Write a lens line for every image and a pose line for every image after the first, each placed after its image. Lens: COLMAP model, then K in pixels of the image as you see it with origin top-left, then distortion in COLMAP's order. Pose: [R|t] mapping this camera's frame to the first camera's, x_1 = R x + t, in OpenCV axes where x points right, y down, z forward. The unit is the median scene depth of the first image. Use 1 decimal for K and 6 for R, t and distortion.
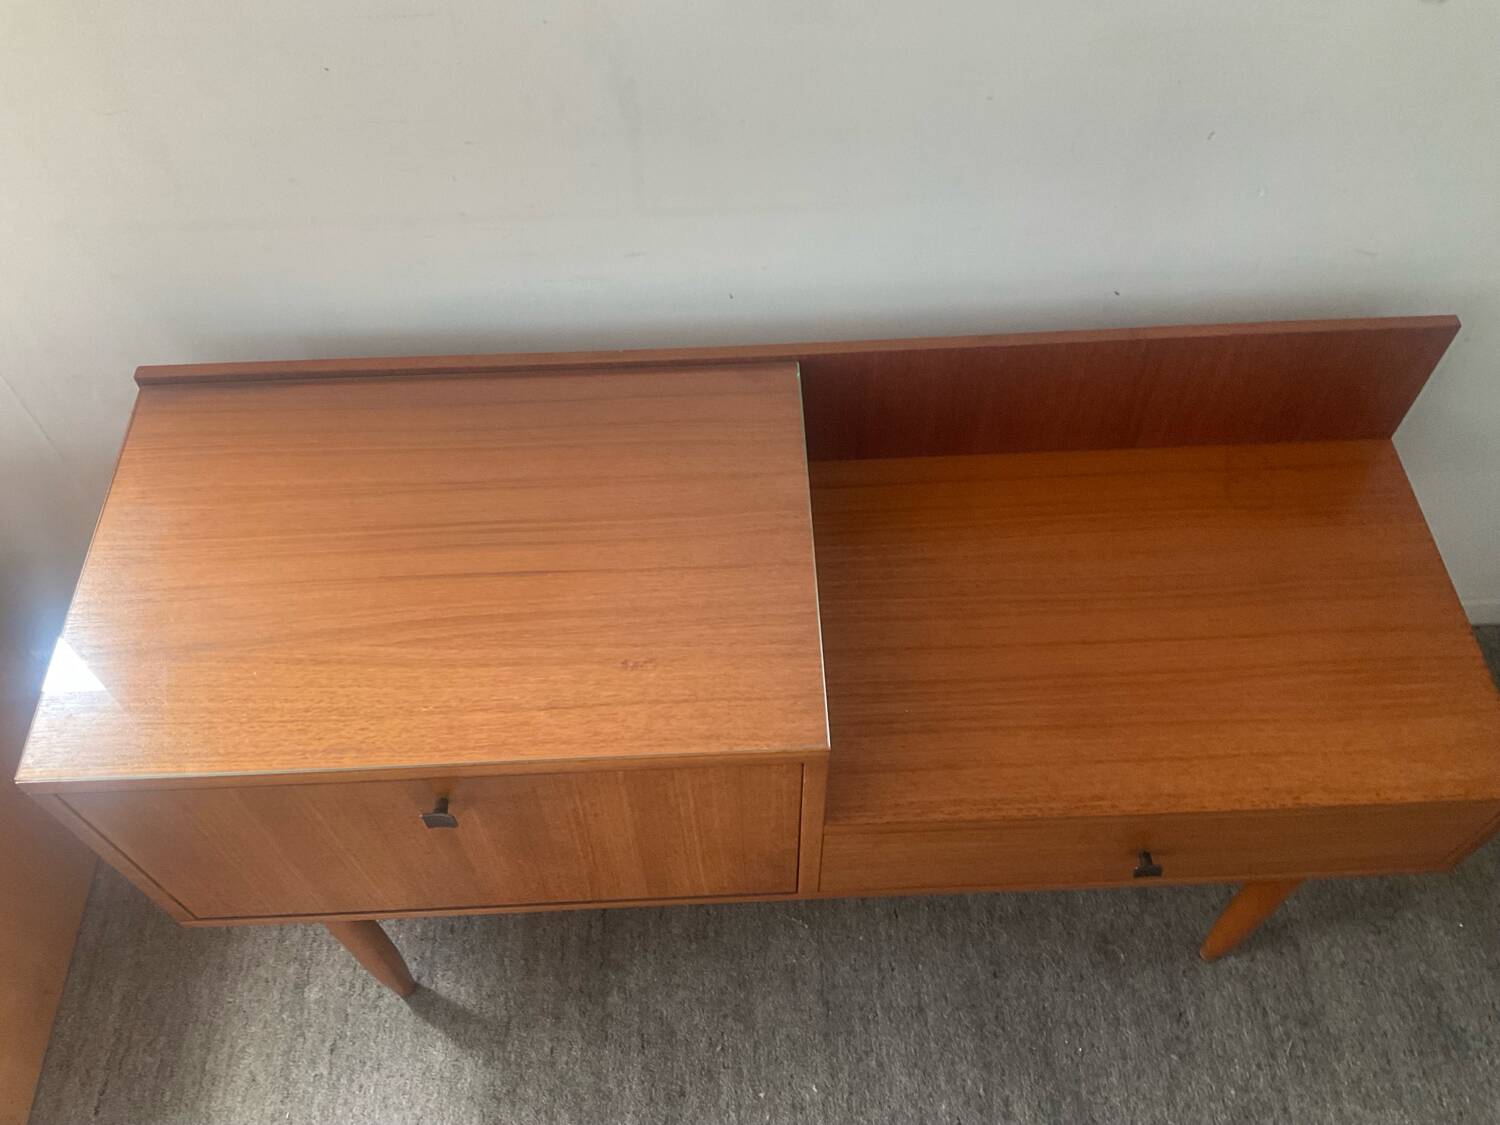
lens RADIAL K [[1252.9, 0, 743.2], [0, 1252.9, 562.4], [0, 0, 1]] dist [0.050191, -0.092230]
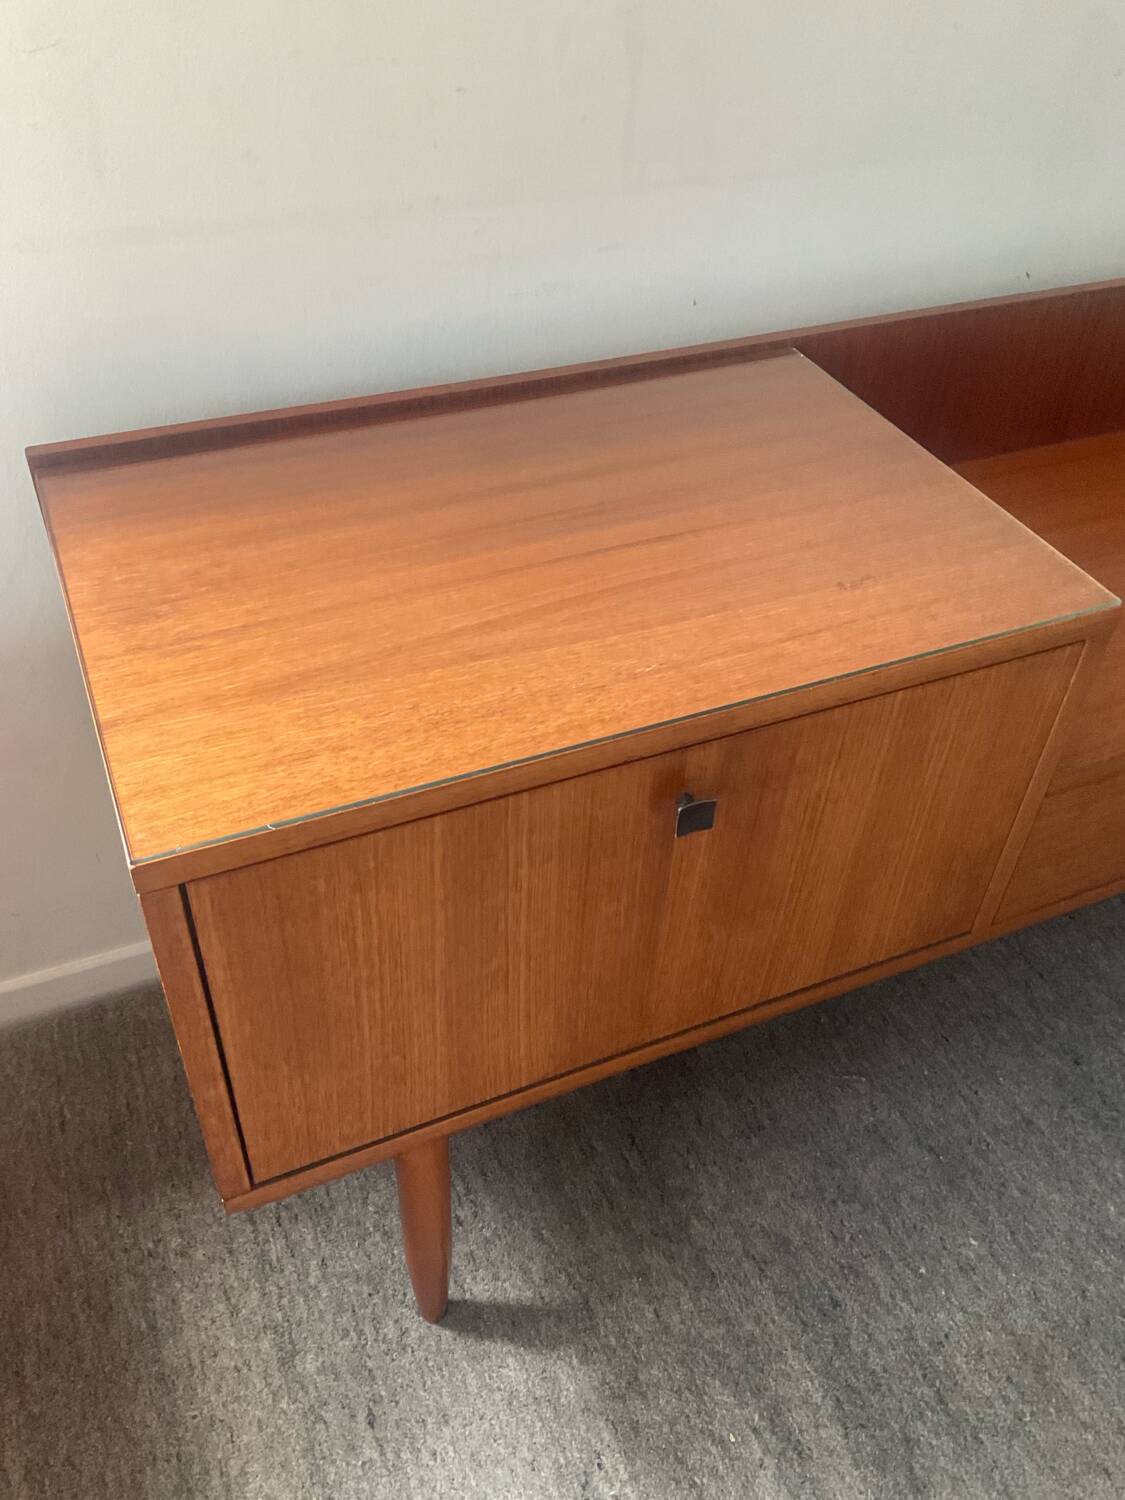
lens RADIAL K [[1252.9, 0, 562.5], [0, 1252.9, 750.0], [0, 0, 1]] dist [0.050191, -0.092230]
pose [[0.927863, -0.205087, 0.311462, -0.370112], [0.273080, 0.942441, -0.192955, 0.199061], [-0.253963, 0.264090, 0.930462, 0.222154]]
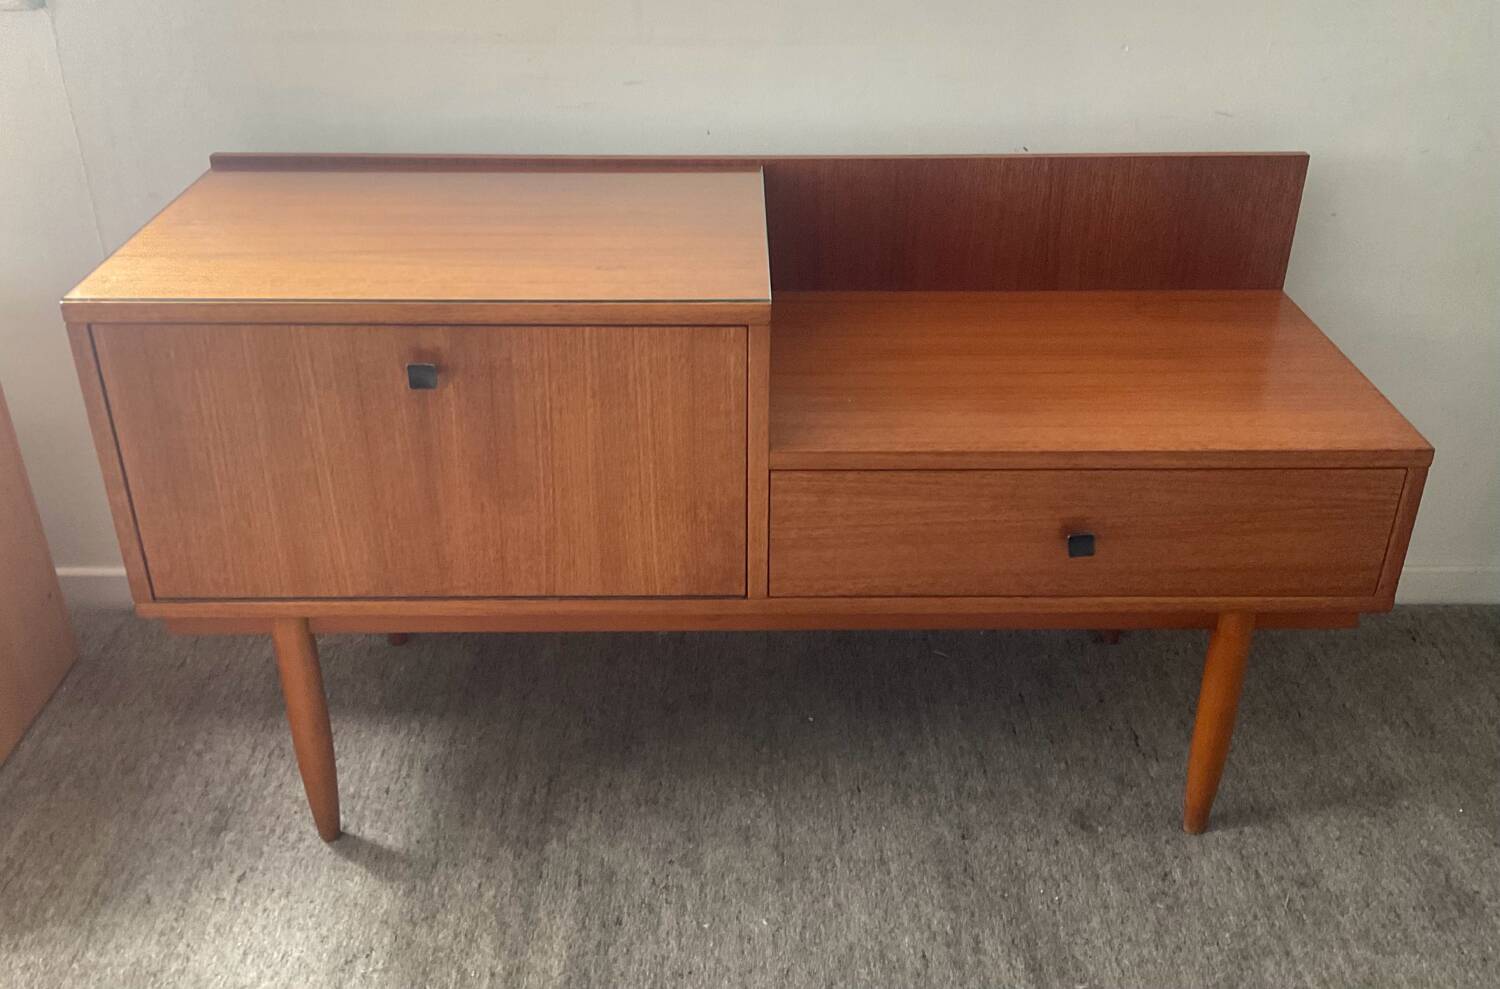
lens RADIAL K [[1374.0, 0, 747.6], [0, 1374.0, 451.5], [0, 0, 1]] dist [0.094585, -0.186129]
pose [[0.999442, 0.031535, -0.011041, 0.043800], [-0.033078, 0.887268, -0.460066, 0.564831], [-0.004711, 0.460174, 0.887816, -0.040244]]
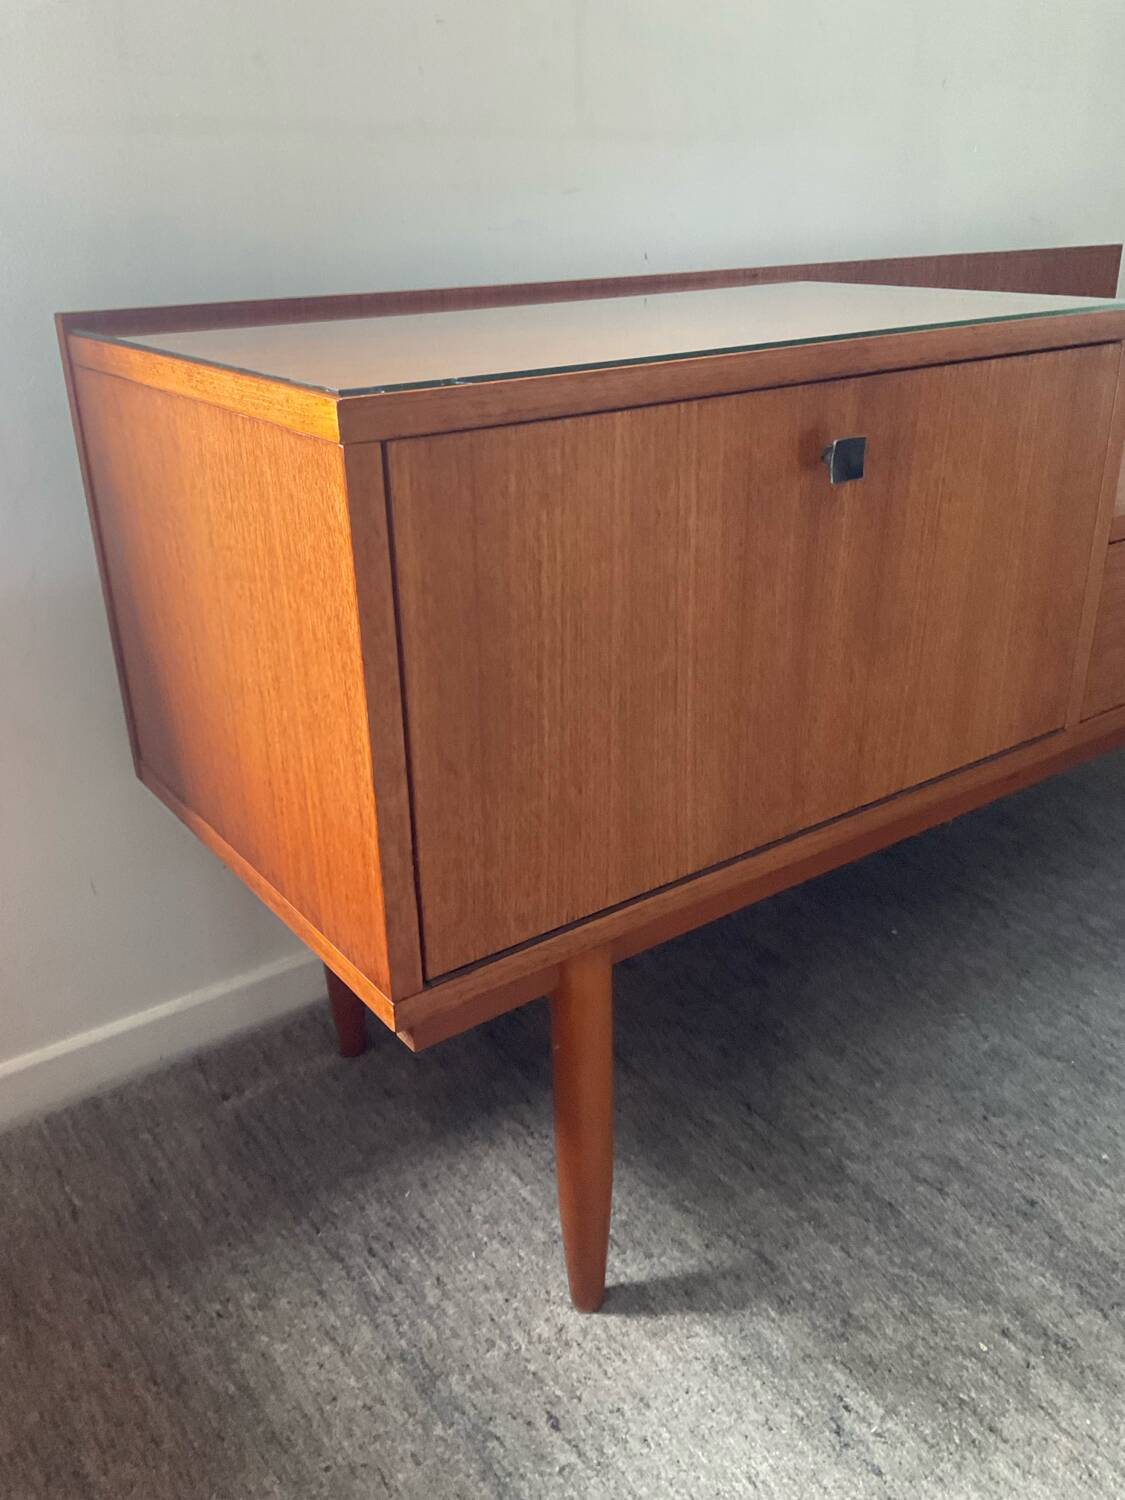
lens RADIAL K [[1252.9, 0, 562.5], [0, 1252.9, 750.0], [0, 0, 1]] dist [0.050191, -0.092230]
pose [[0.830386, -0.222755, 0.510725, -0.539915], [0.463053, 0.785702, -0.410188, 0.383627], [-0.309906, 0.577107, 0.755583, 0.415779]]
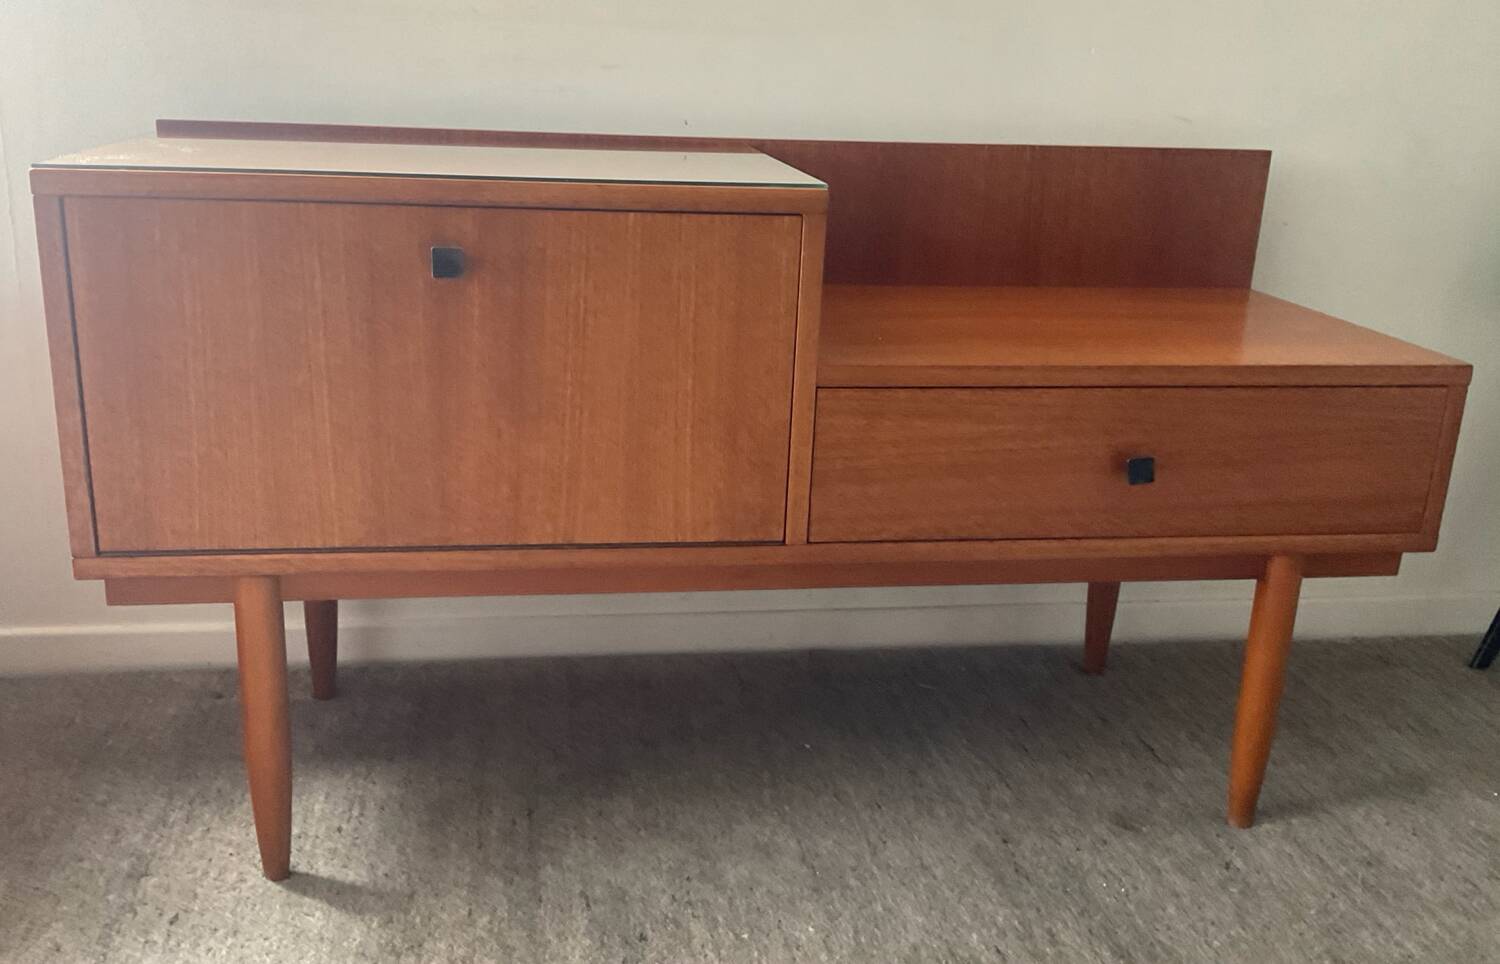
lens RADIAL K [[1351.8, 0, 717.1], [0, 1351.8, 469.5], [0, 0, 1]] dist [0.073656, -0.143690]
pose [[0.992460, 0.020469, 0.120845, -0.107615], [0.058774, 0.785725, -0.615777, 0.697198], [-0.107555, 0.618237, 0.778598, 0.165438]]
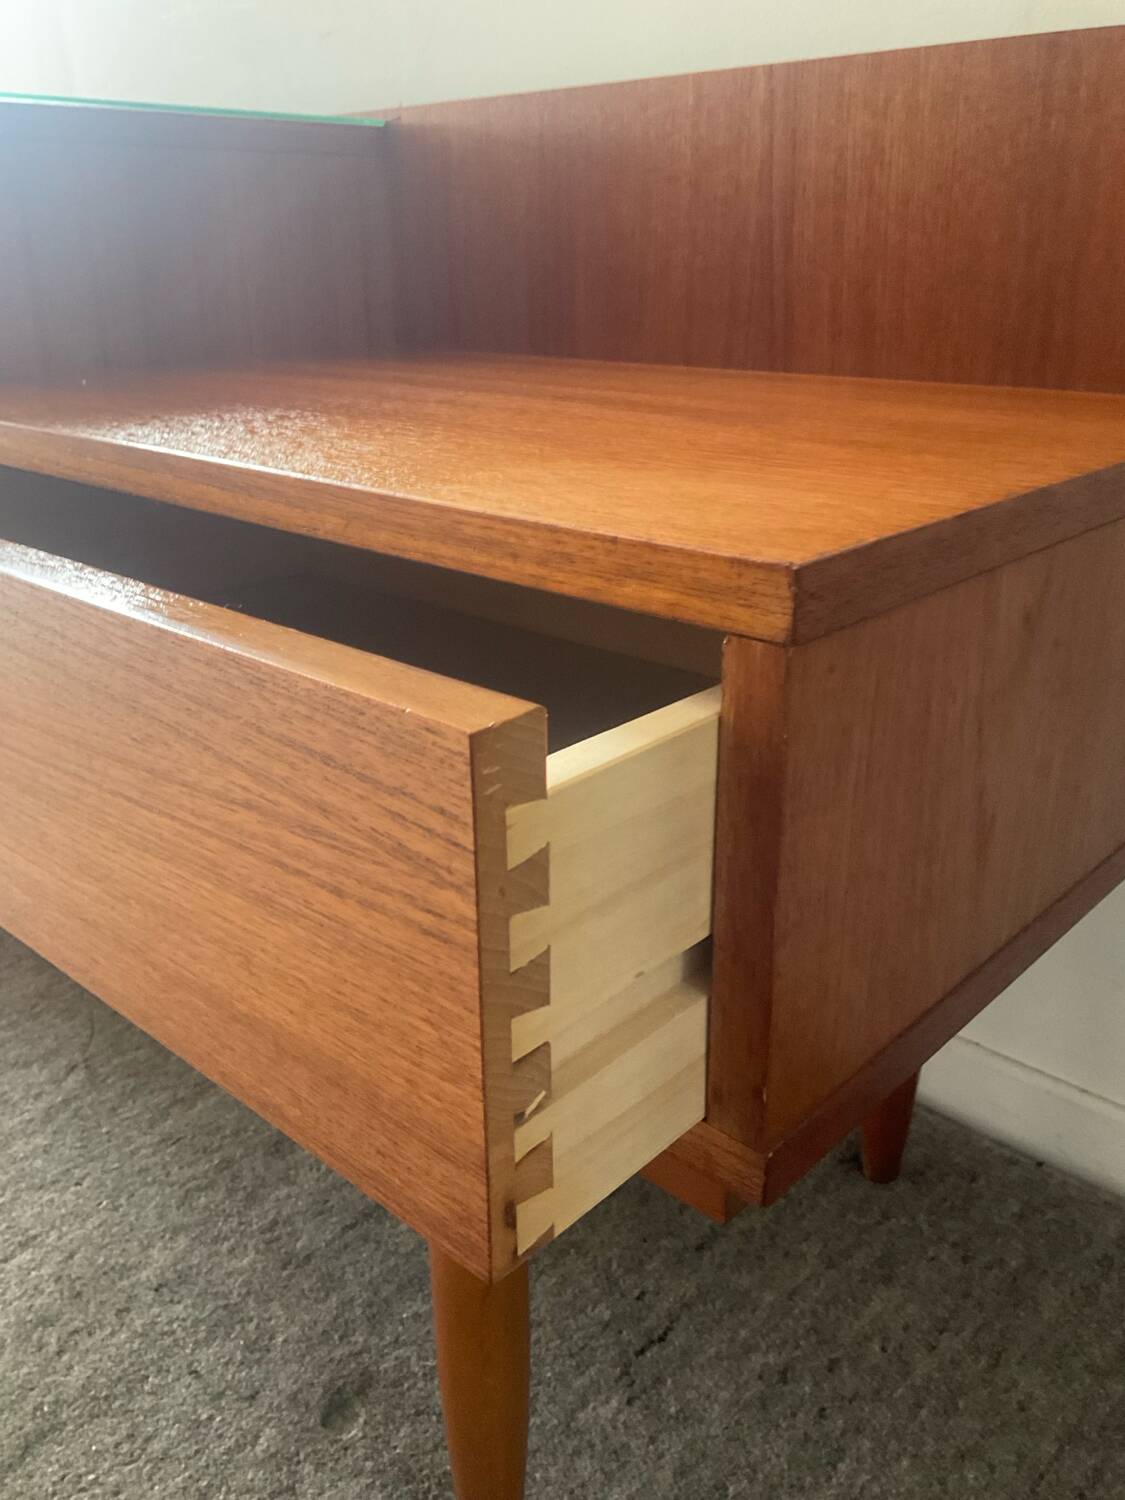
lens RADIAL K [[1283.4, 0, 556.5], [0, 1283.4, 745.0], [0, 0, 1]] dist [-0.007333, -0.007648]
pose [[0.700860, 0.276873, -0.657371, 0.589375], [-0.593322, 0.737840, -0.321809, 0.247013], [0.395934, 0.615575, 0.681398, 0.609286]]
